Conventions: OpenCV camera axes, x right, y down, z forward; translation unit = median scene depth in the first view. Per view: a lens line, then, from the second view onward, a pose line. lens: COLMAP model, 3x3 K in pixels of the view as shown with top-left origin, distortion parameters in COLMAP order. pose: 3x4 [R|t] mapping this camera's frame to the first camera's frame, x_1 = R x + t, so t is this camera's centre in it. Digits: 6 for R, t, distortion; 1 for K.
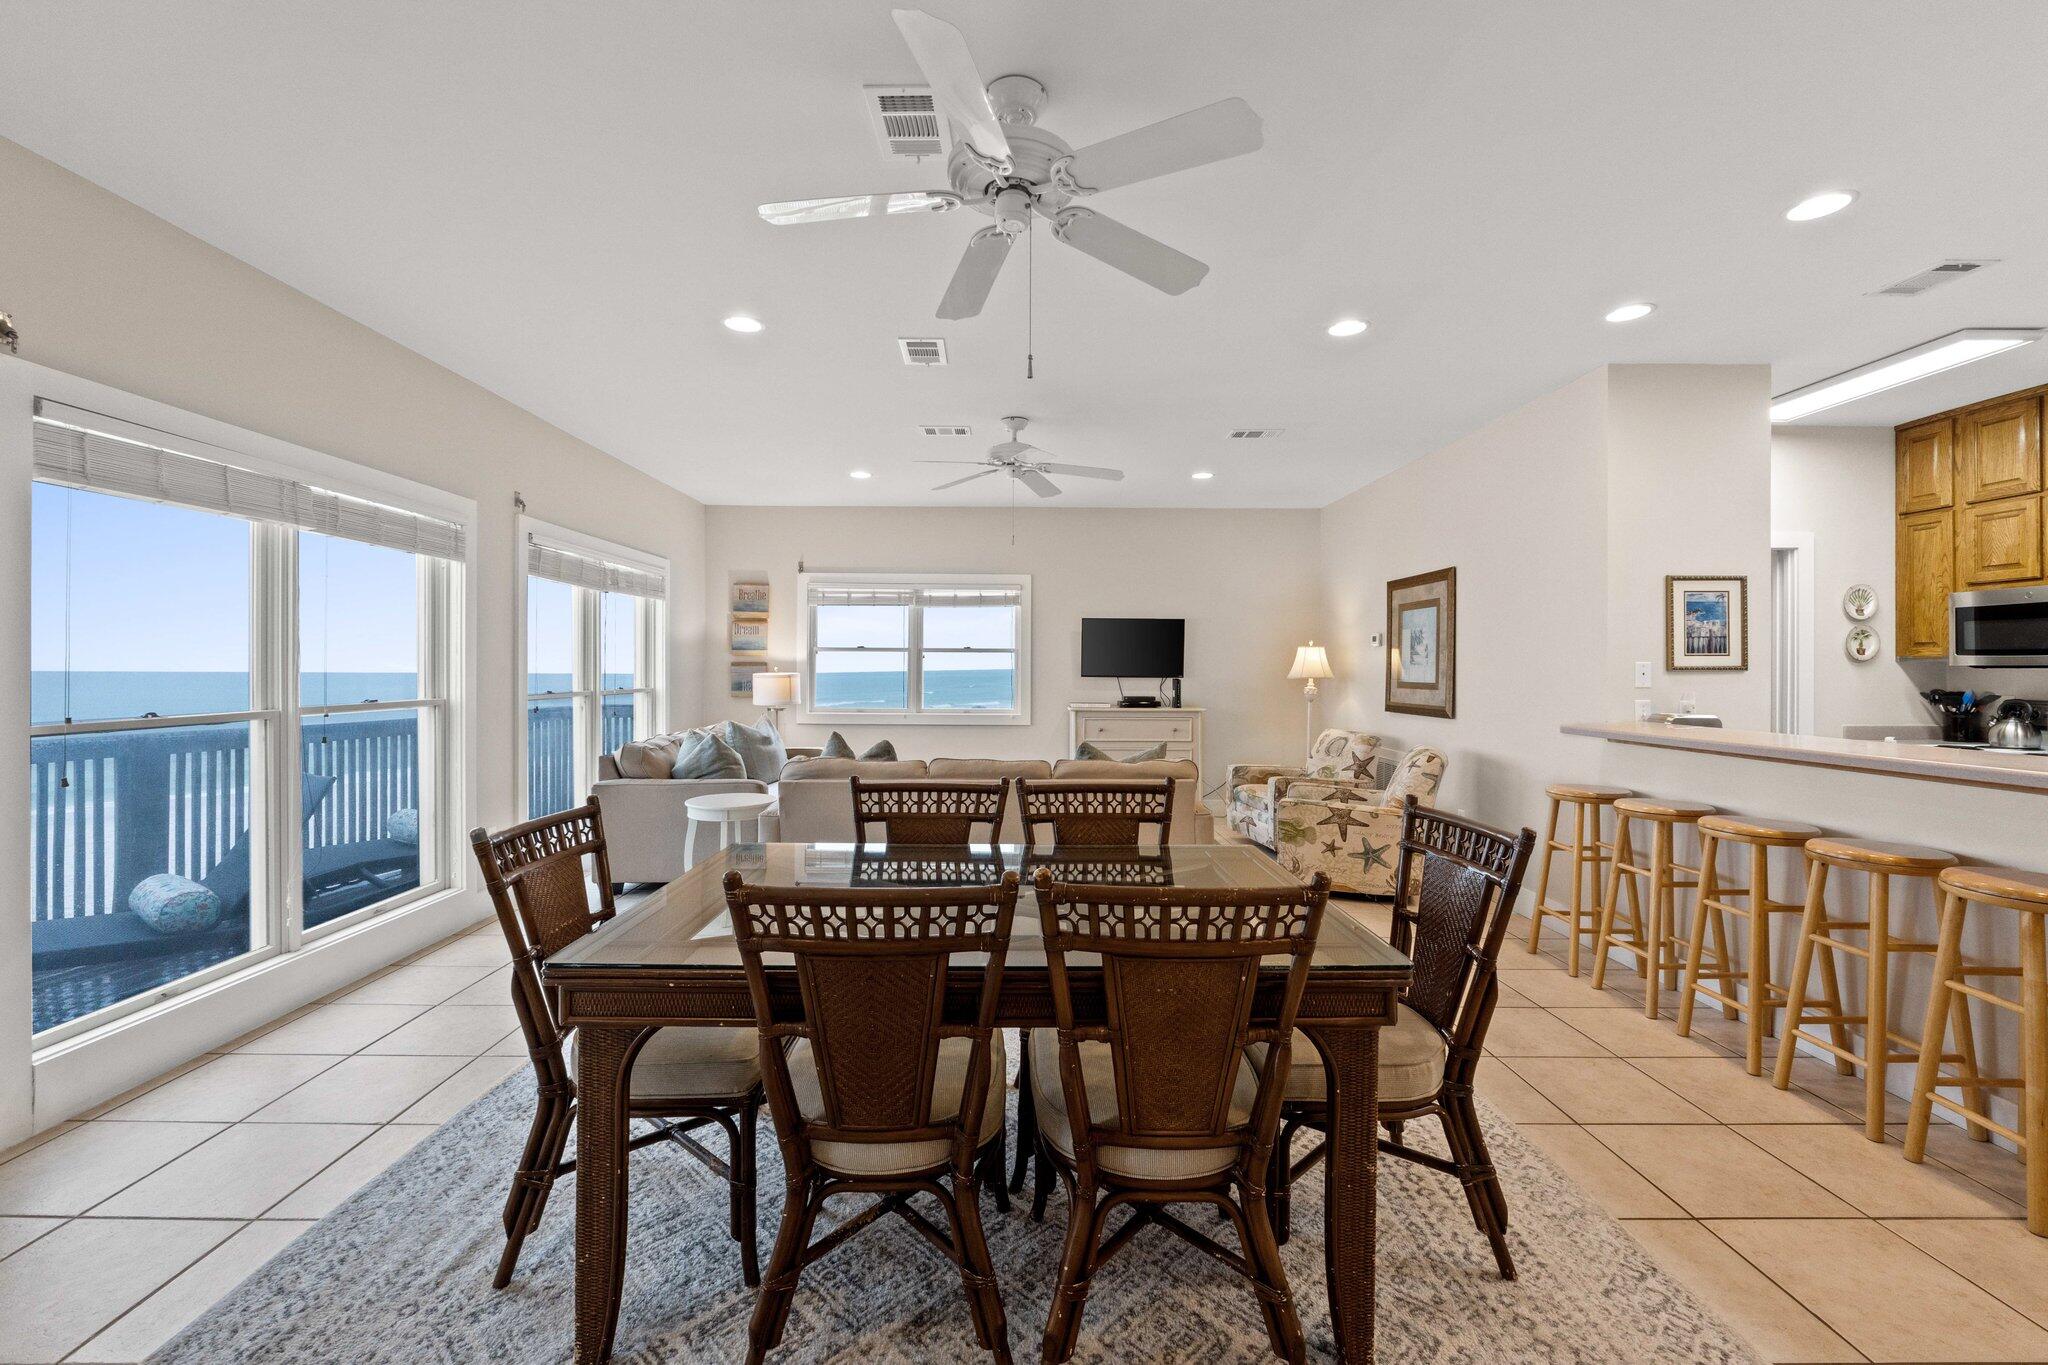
lens RADIAL K [[864.4, 0, 1024.0], [0, 864.4, 682.5], [0, 0, 1]] dist [0.000213, -0.000162]
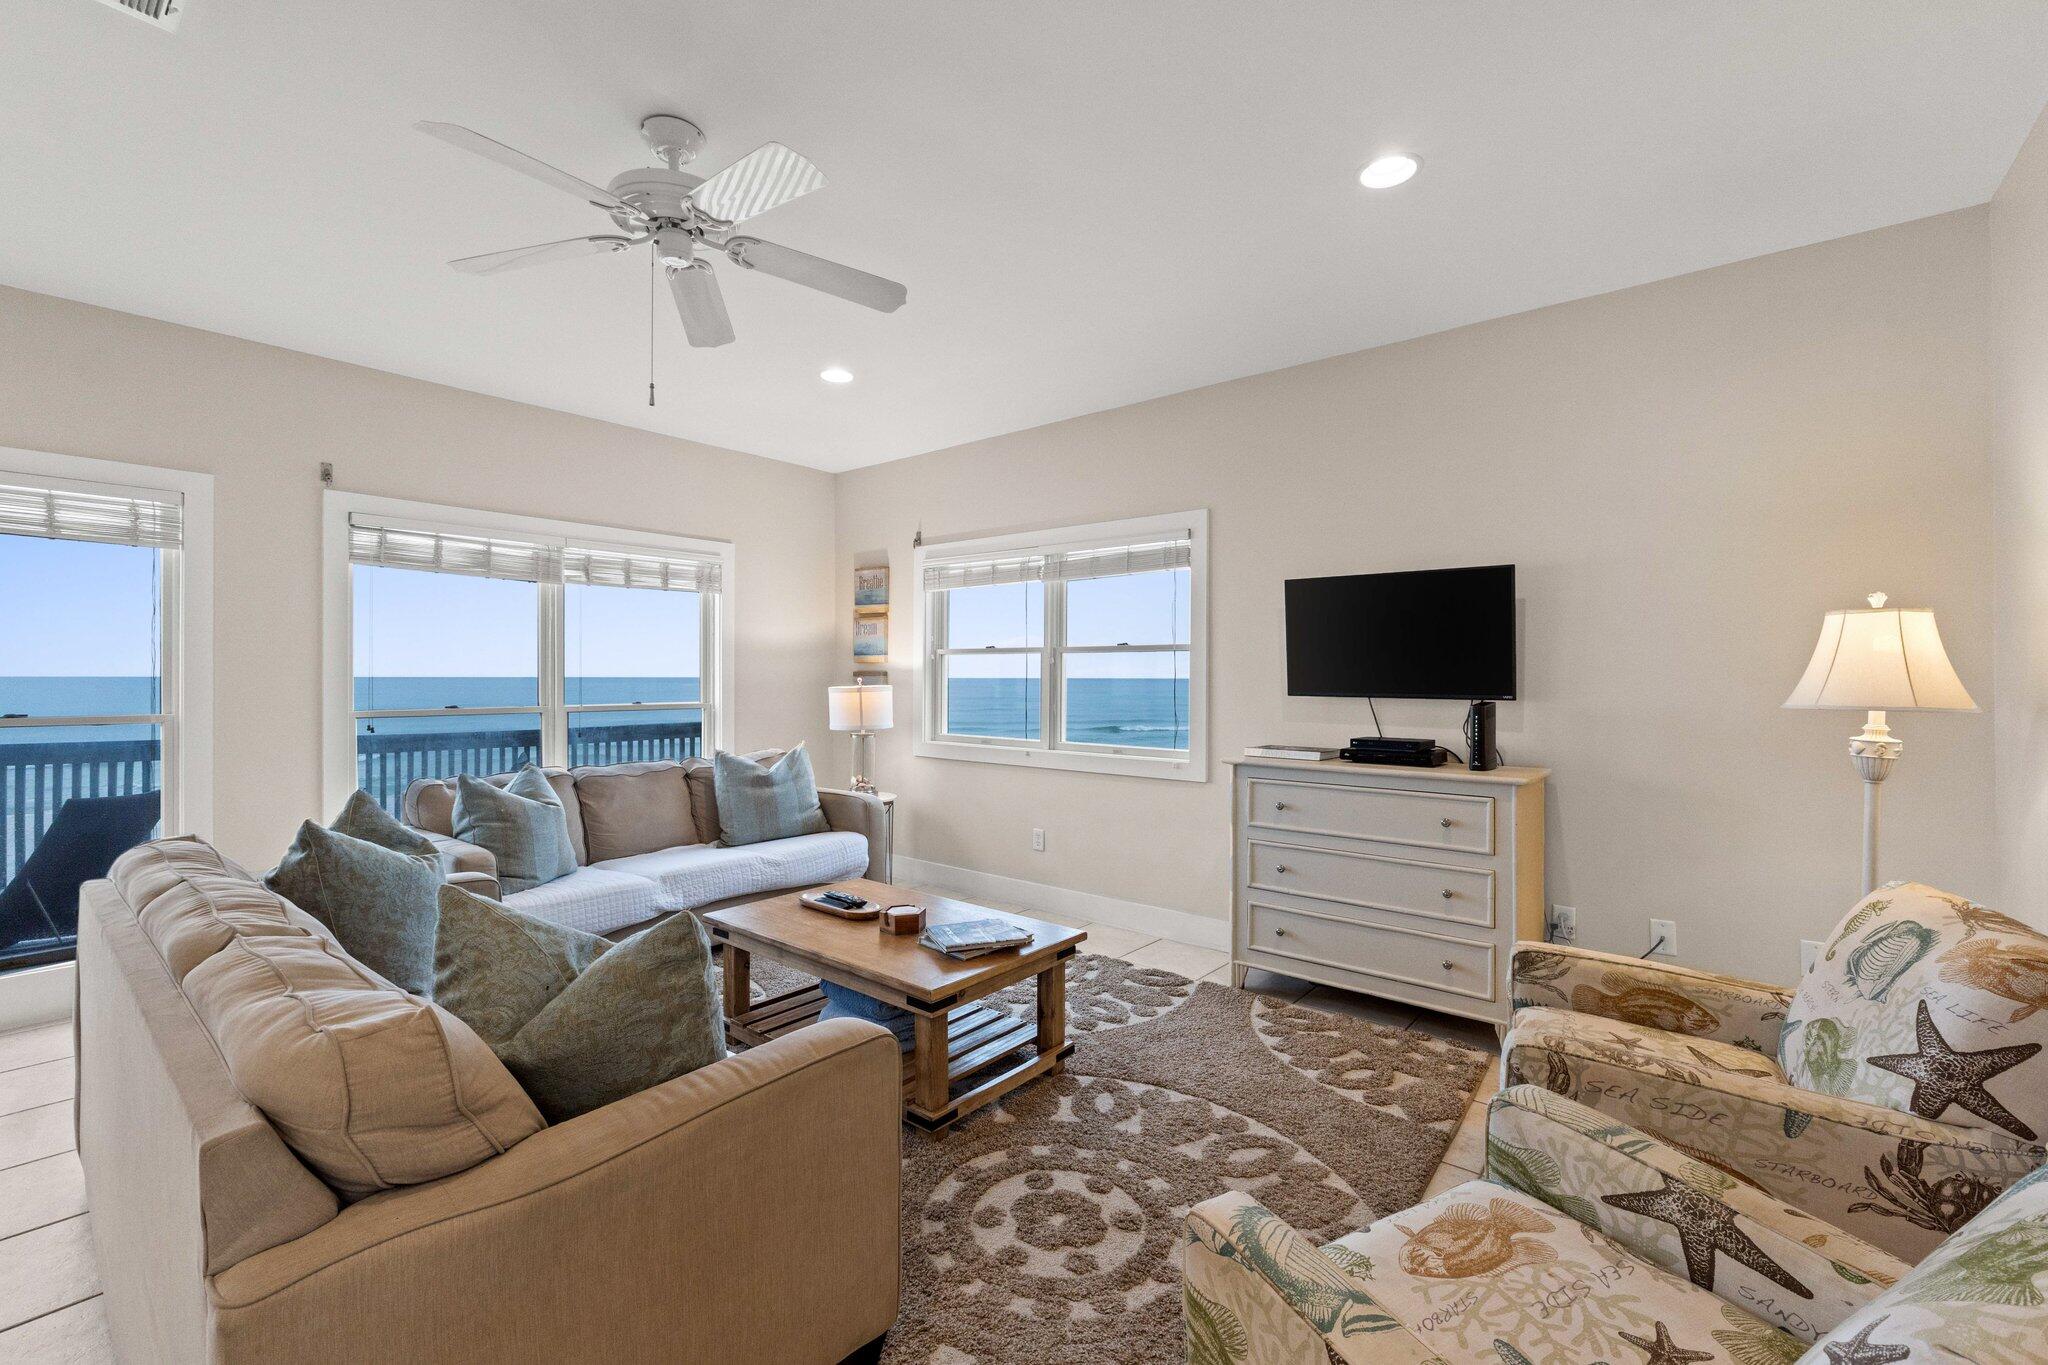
lens RADIAL K [[864.4, 0, 1024.0], [0, 864.4, 682.5], [0, 0, 1]] dist [0.000213, -0.000162]
pose [[0.760011, 0.001318, -0.649909, 0.280033], [-0.008272, 0.999937, -0.007646, -0.008936], [0.649858, 0.011187, 0.759974, 0.511517]]
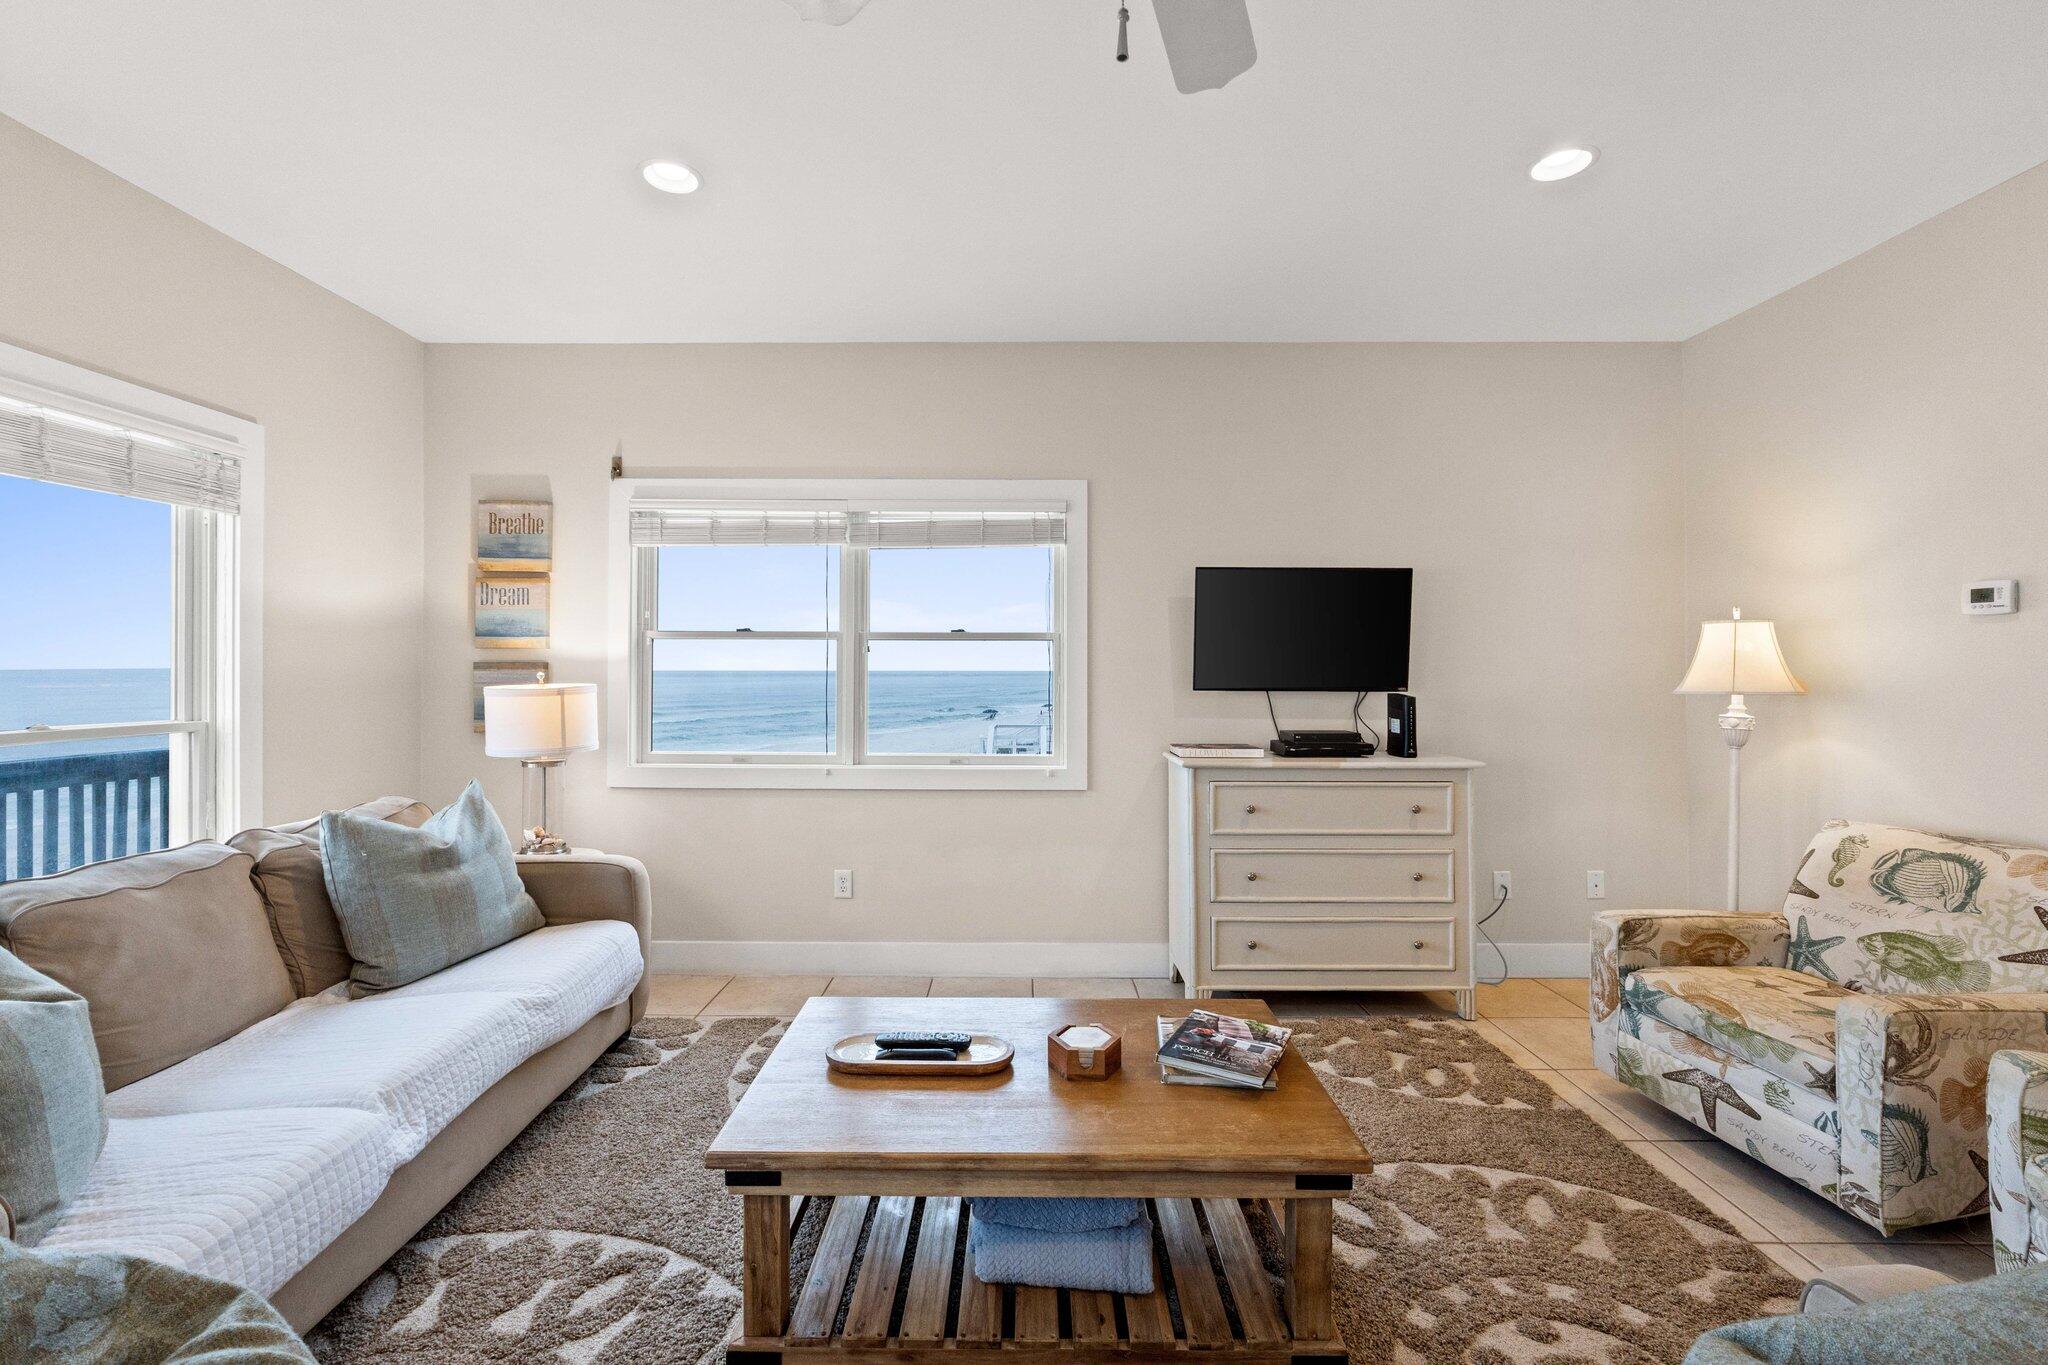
lens RADIAL K [[853.5, 0, 1016.5], [0, 853.5, 668.6], [0, 0, 1]] dist [-0.002305, -0.000191]
pose [[0.999841, -0.003346, -0.017490, -0.023934], [0.003022, 0.999823, -0.018548, -0.009907], [0.017549, 0.018492, 0.999675, 0.525011]]
